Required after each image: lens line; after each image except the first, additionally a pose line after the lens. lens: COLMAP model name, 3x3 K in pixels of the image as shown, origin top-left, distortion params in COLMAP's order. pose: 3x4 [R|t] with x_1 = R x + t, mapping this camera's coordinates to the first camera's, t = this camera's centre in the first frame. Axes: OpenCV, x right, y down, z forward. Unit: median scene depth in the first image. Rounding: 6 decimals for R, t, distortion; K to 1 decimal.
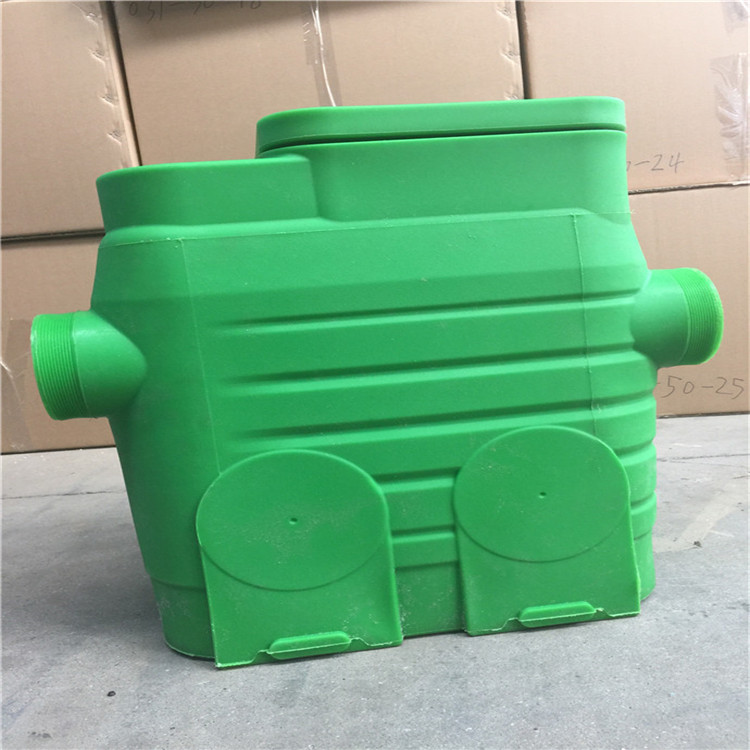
lens RADIAL K [[849.2, 0, 375.0], [0, 849.2, 375.0], [0, 0, 1]] dist [0.057015, -0.041317]
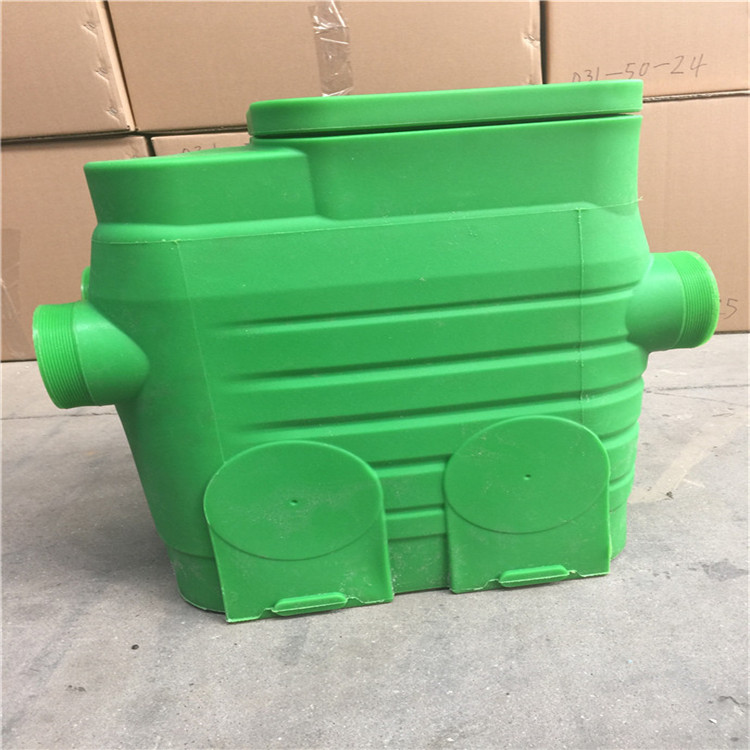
lens RADIAL K [[858.6, 0, 368.6], [0, 858.6, 374.7], [0, 0, 1]] dist [0.064190, -0.014467]
pose [[0.999902, 0.012240, 0.006730, -0.011087], [-0.013638, 0.959628, 0.280943, -0.285427], [-0.003019, -0.281007, 0.959701, 0.002964]]
